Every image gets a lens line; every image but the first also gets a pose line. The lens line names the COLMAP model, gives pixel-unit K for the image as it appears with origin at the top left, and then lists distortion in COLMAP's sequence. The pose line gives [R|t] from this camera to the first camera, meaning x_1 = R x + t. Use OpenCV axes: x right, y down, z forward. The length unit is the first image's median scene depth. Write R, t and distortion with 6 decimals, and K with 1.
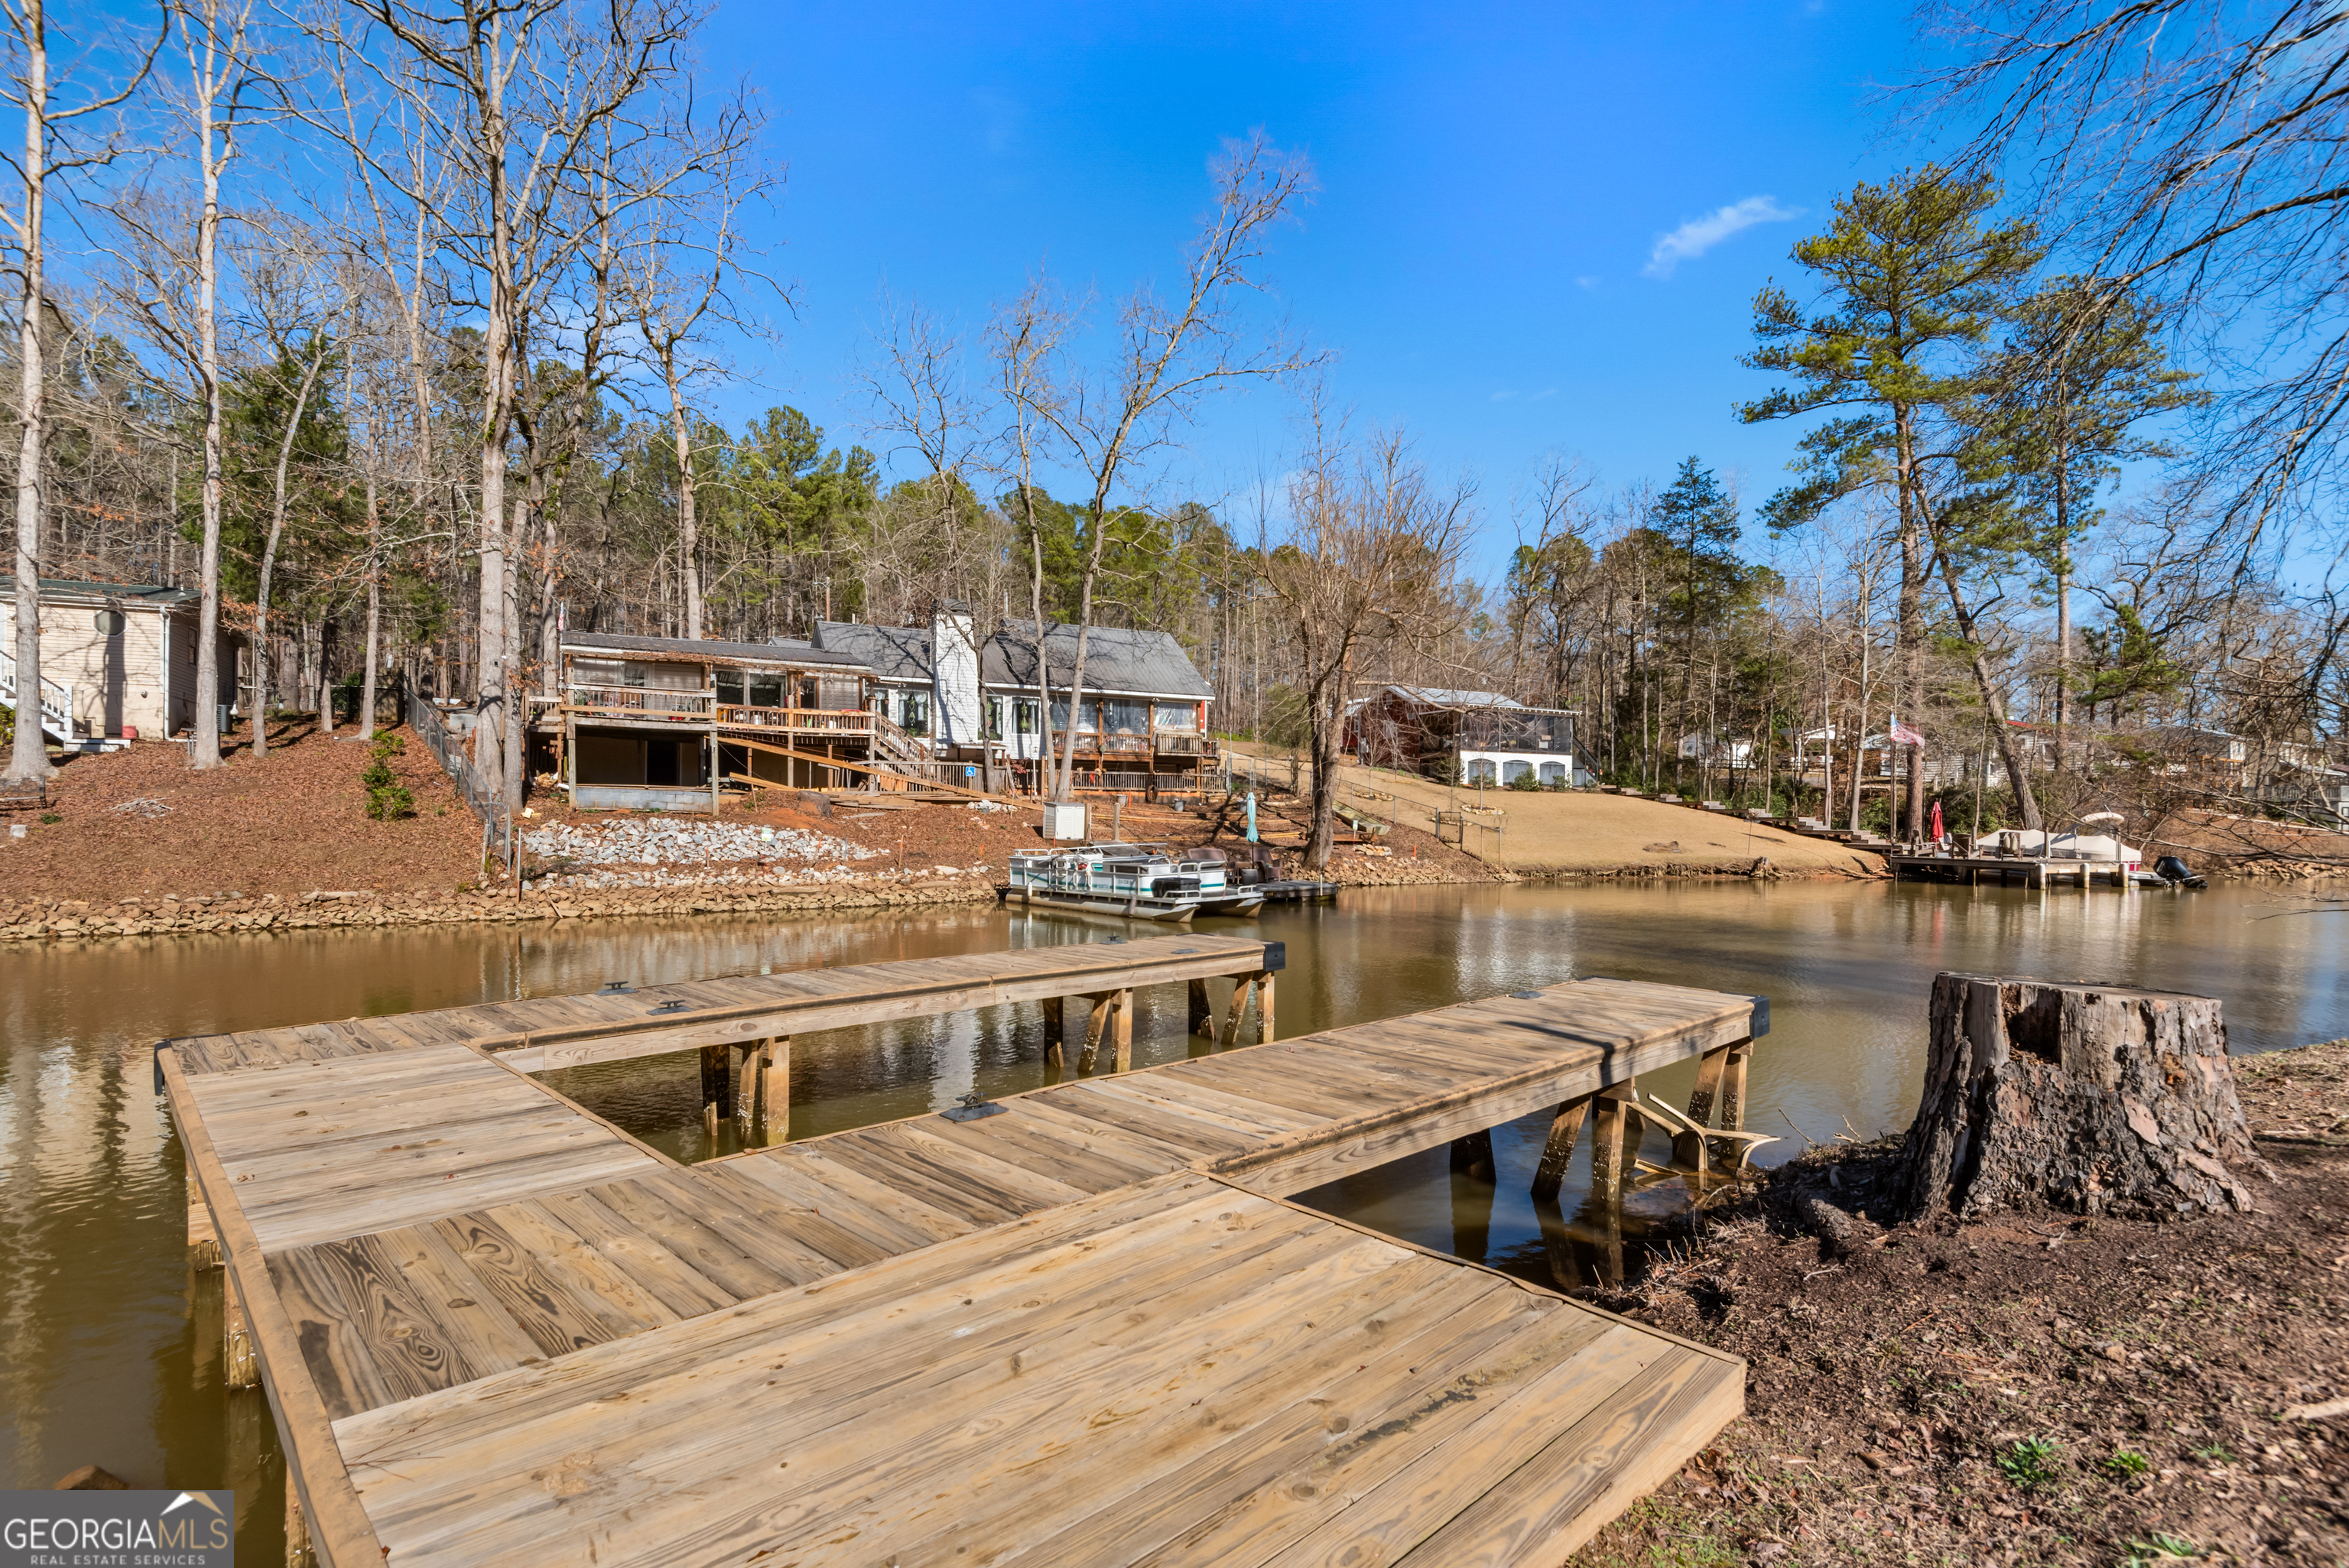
lens RADIAL K [[1122.3, 0, 1166.8], [0, 1122.3, 814.7], [0, 0, 1]] dist [0.003876, -0.012353]
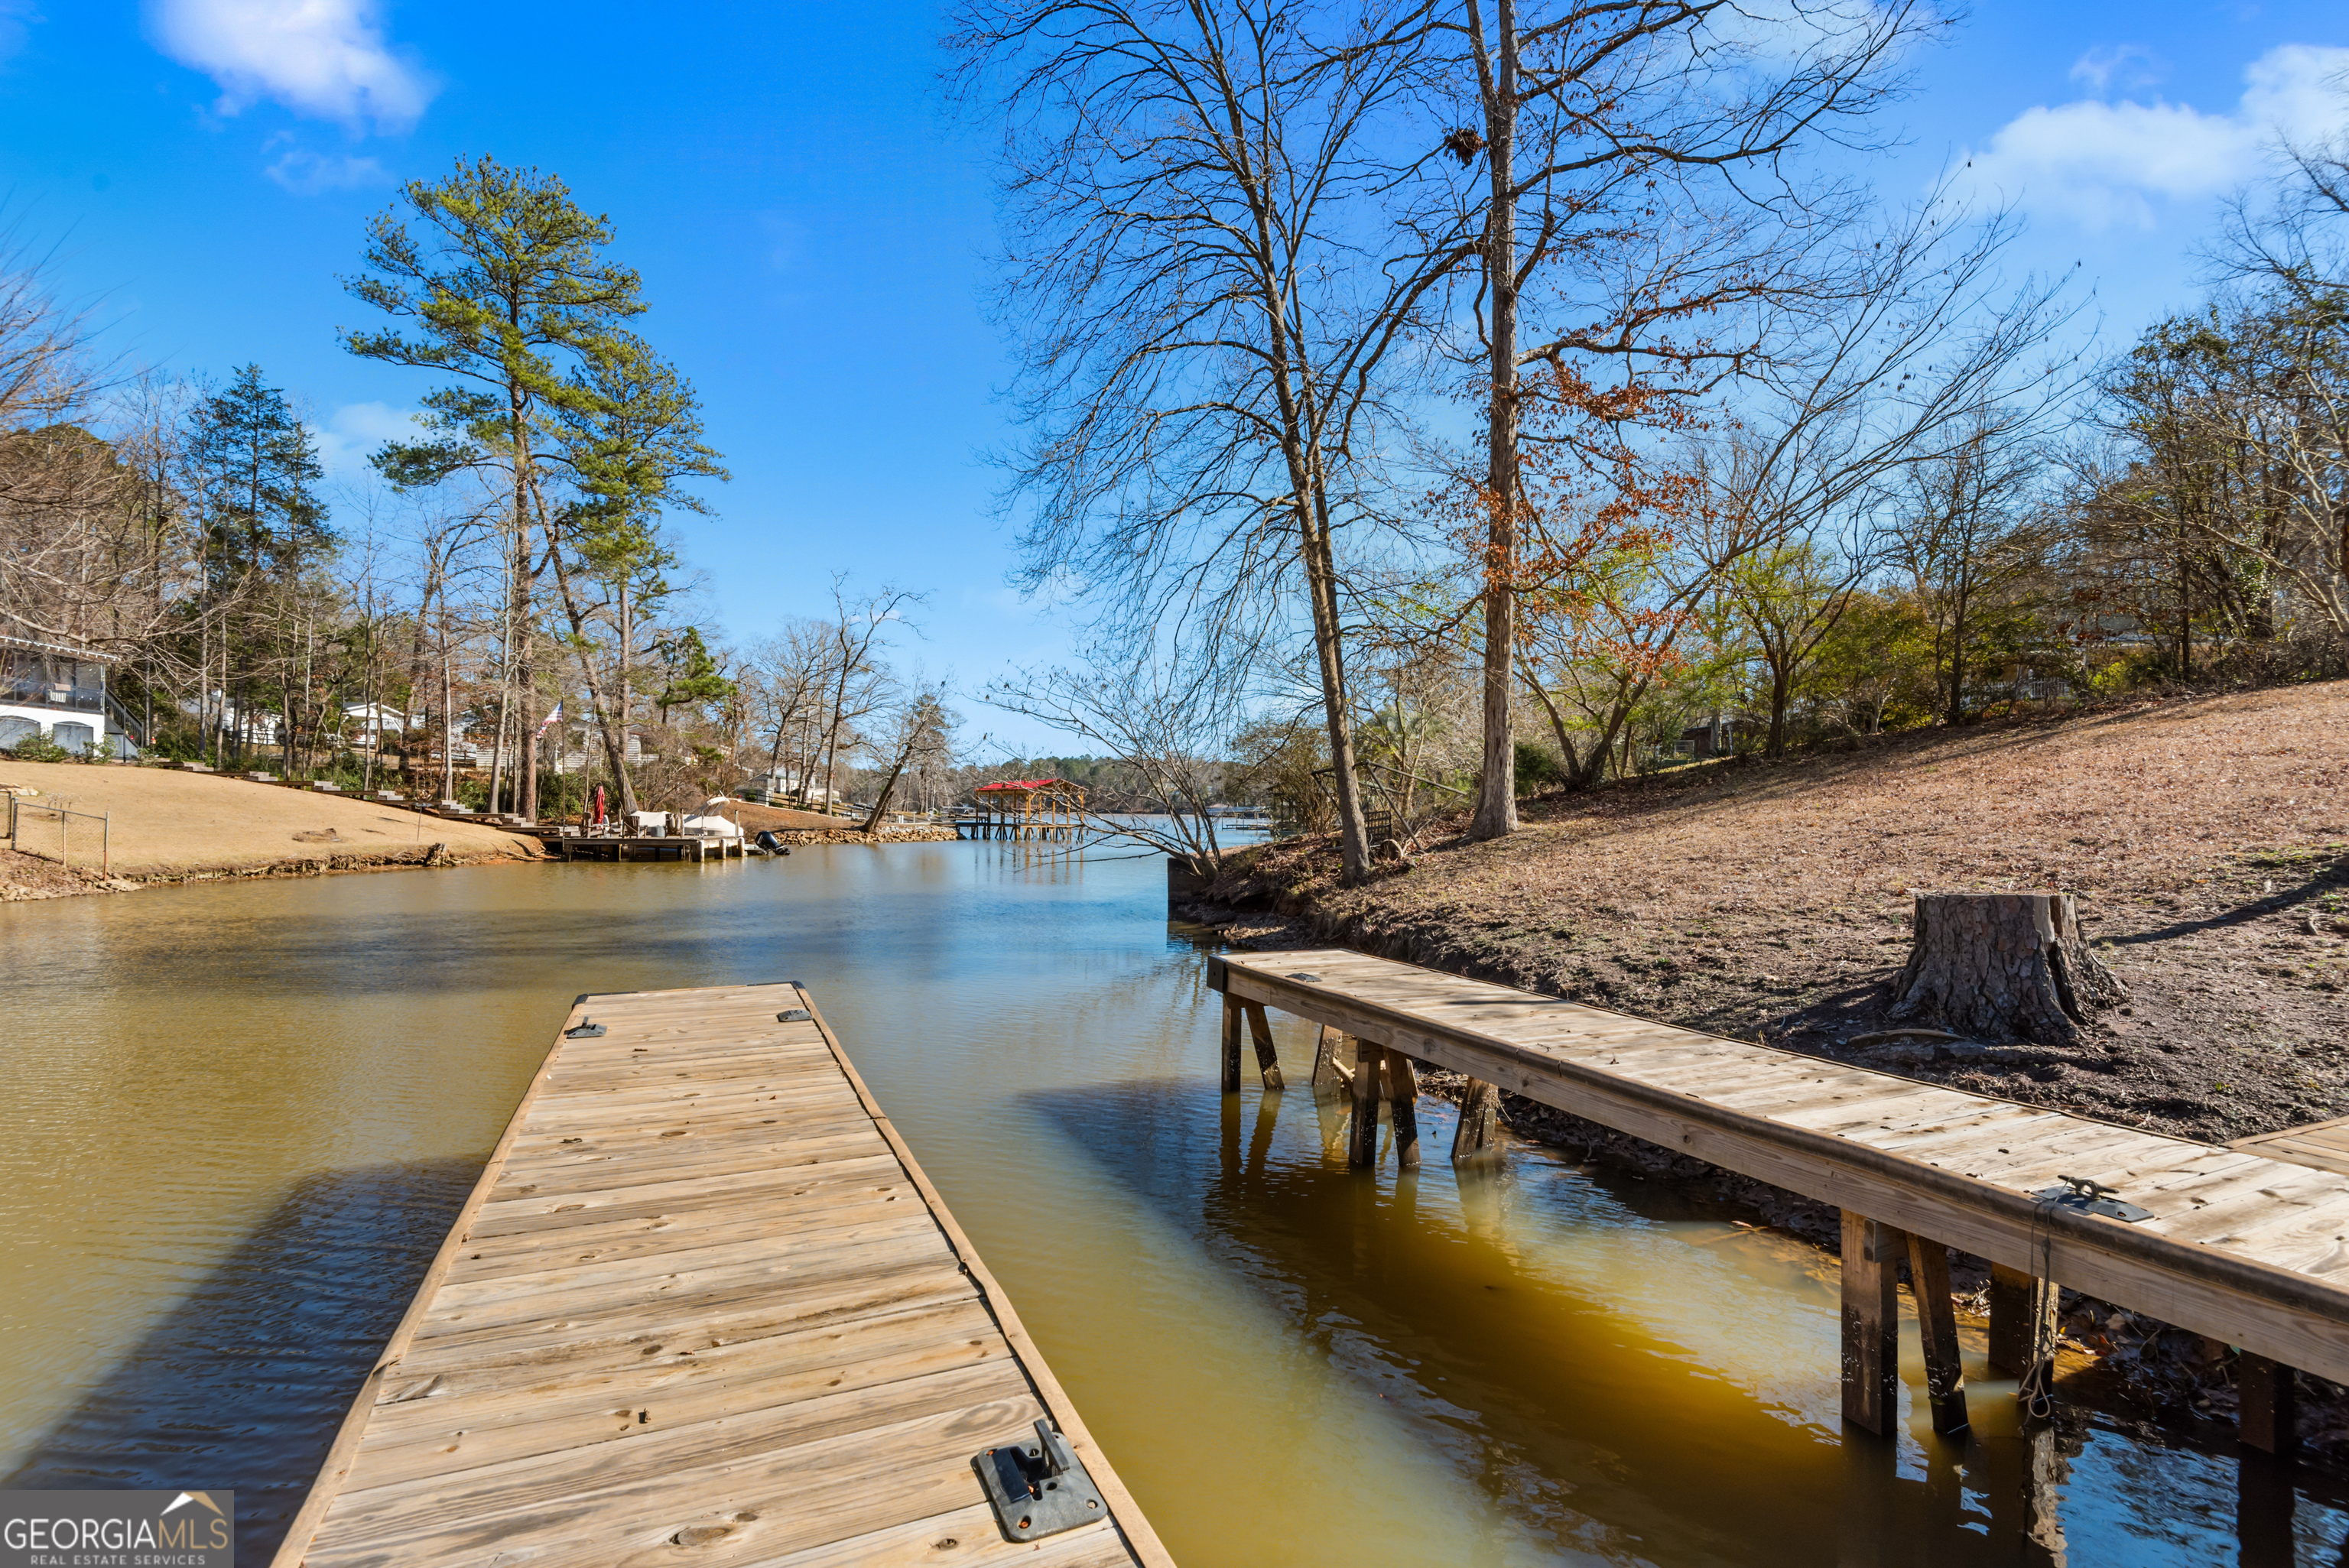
lens RADIAL K [[1077.0, 0, 1213.1], [0, 1077.0, 792.7], [0, 0, 1]] dist [0.005060, -0.007029]
pose [[0.296604, 0.008557, 0.954962, -0.125590], [-0.000771, 0.999962, -0.008721, 0.004029], [-0.955000, 0.001850, 0.296599, 0.151687]]
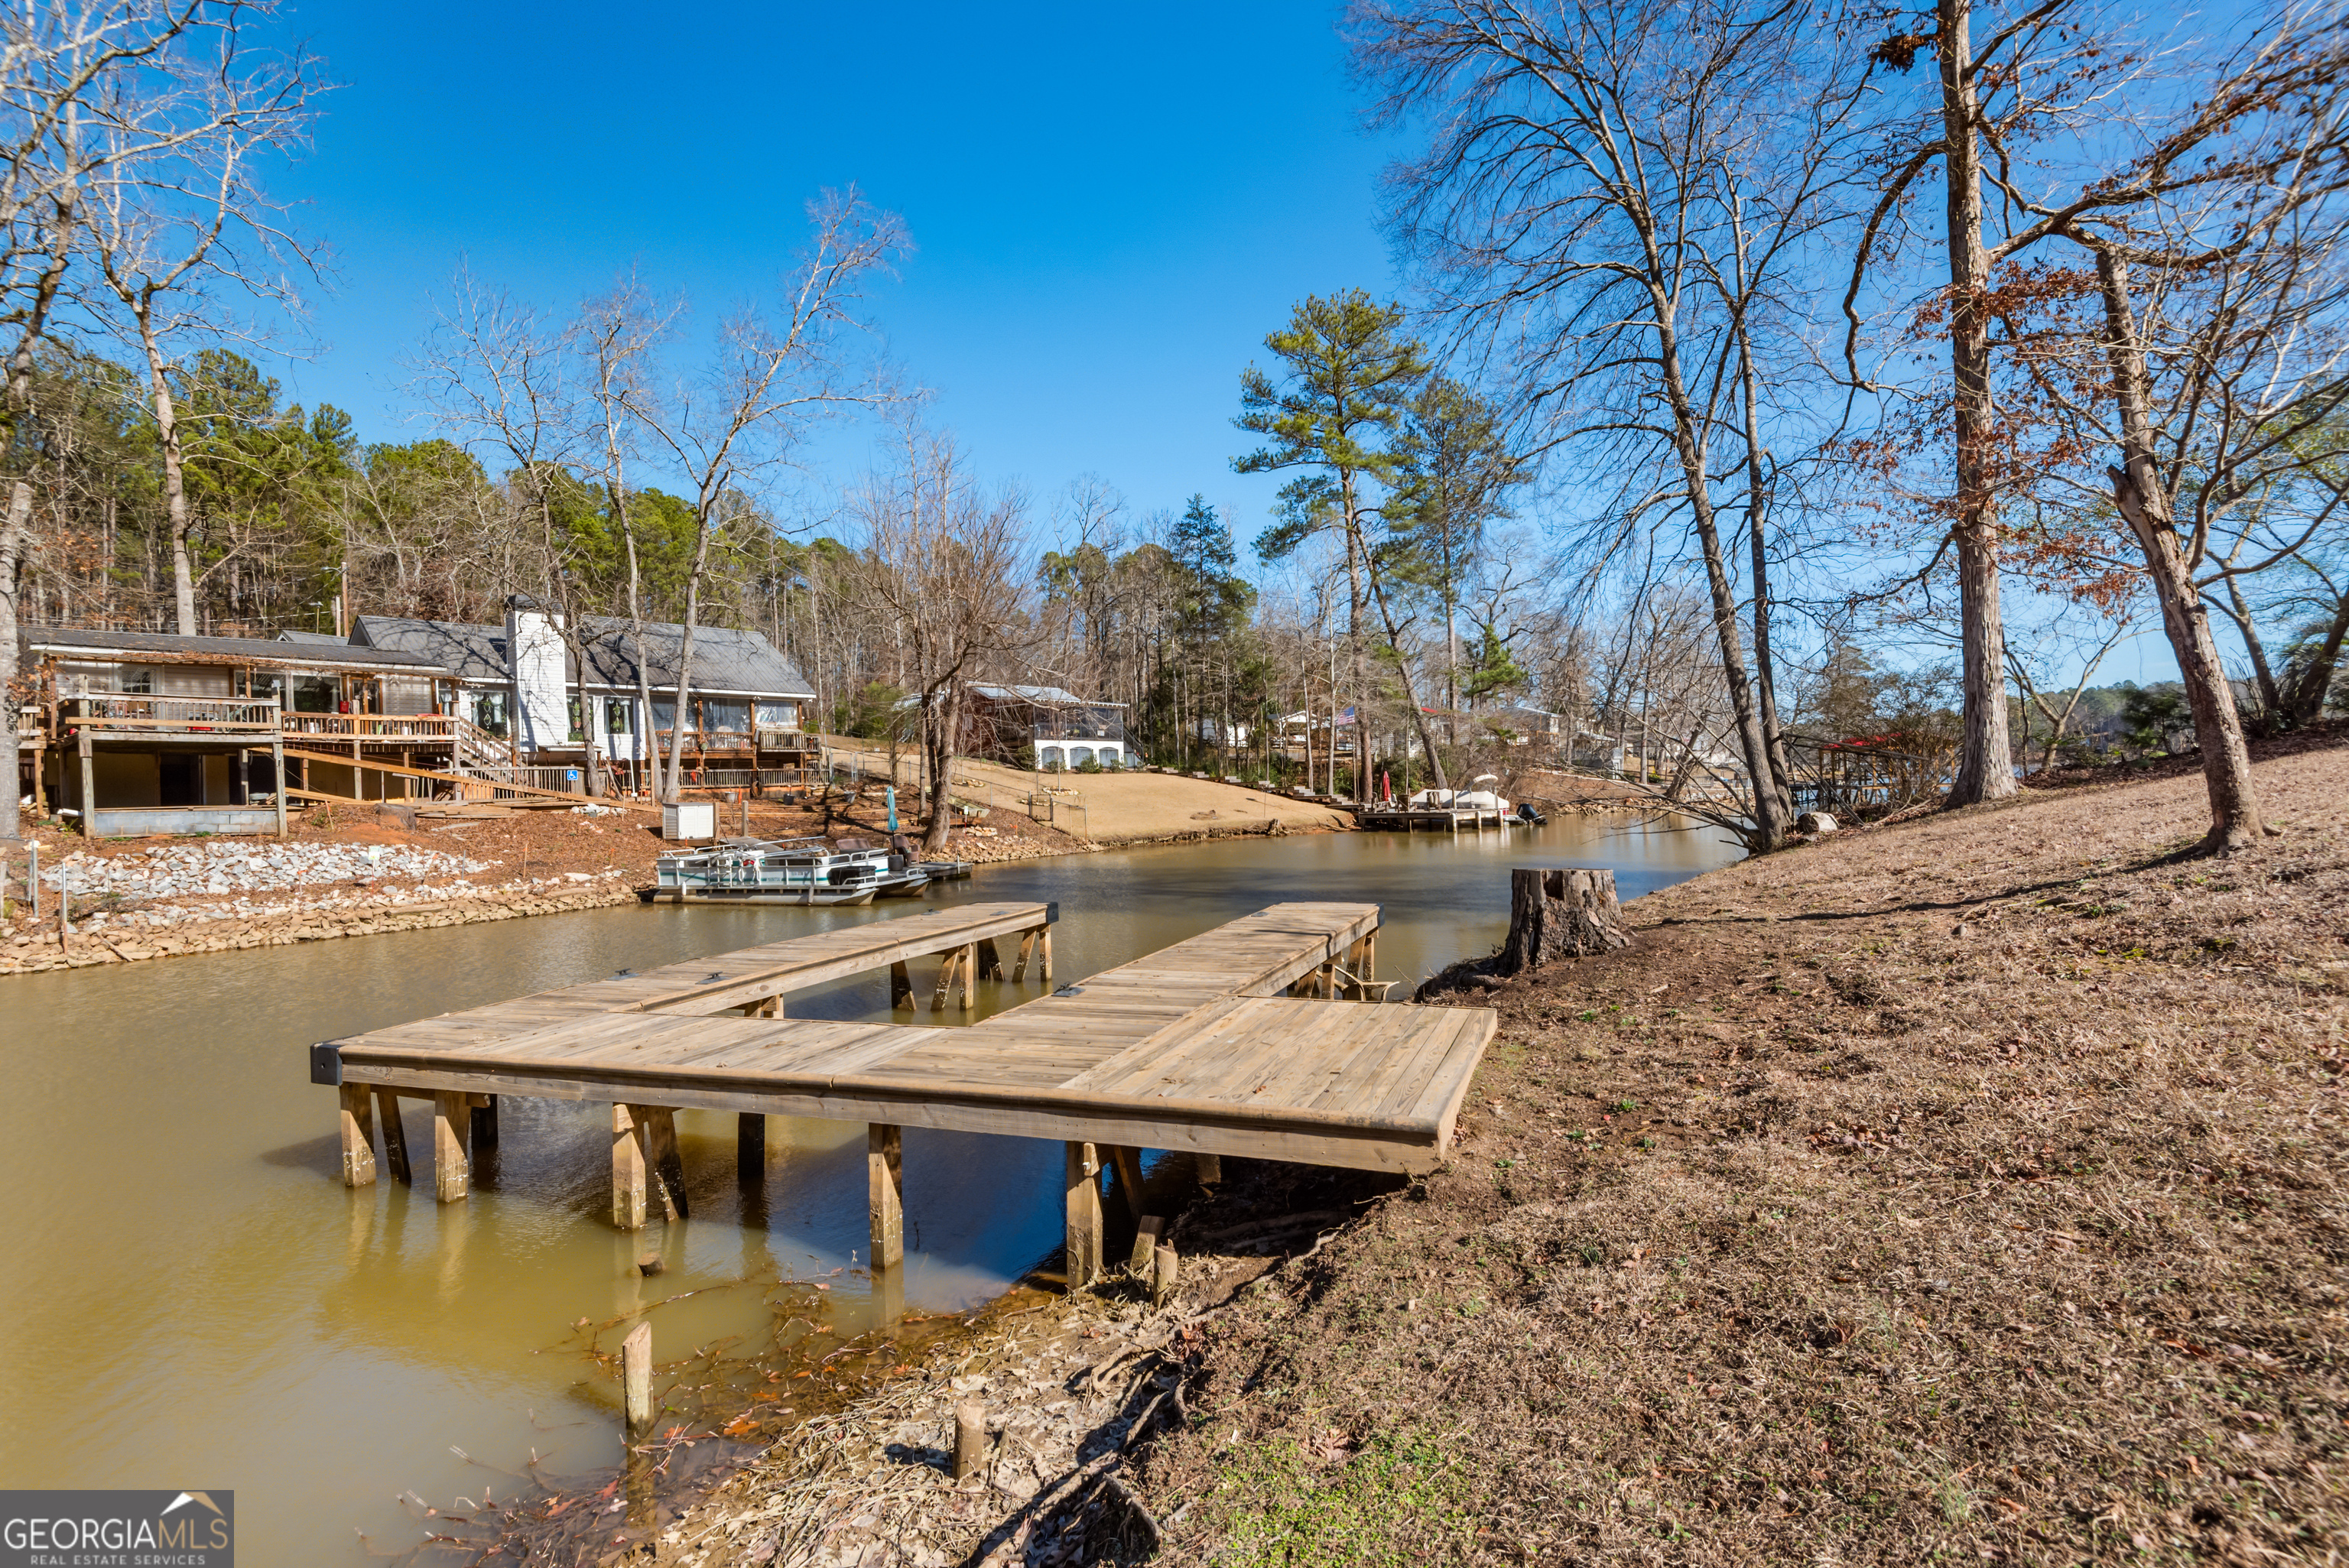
lens RADIAL K [[1077.0, 0, 1177.6], [0, 1077.0, 774.8], [0, 0, 1]] dist [0.005060, -0.007029]
pose [[0.907157, -0.036620, 0.419195, -0.088518], [0.044746, 0.998953, -0.009565, -0.006325], [-0.418406, 0.027434, 0.907846, -0.074478]]
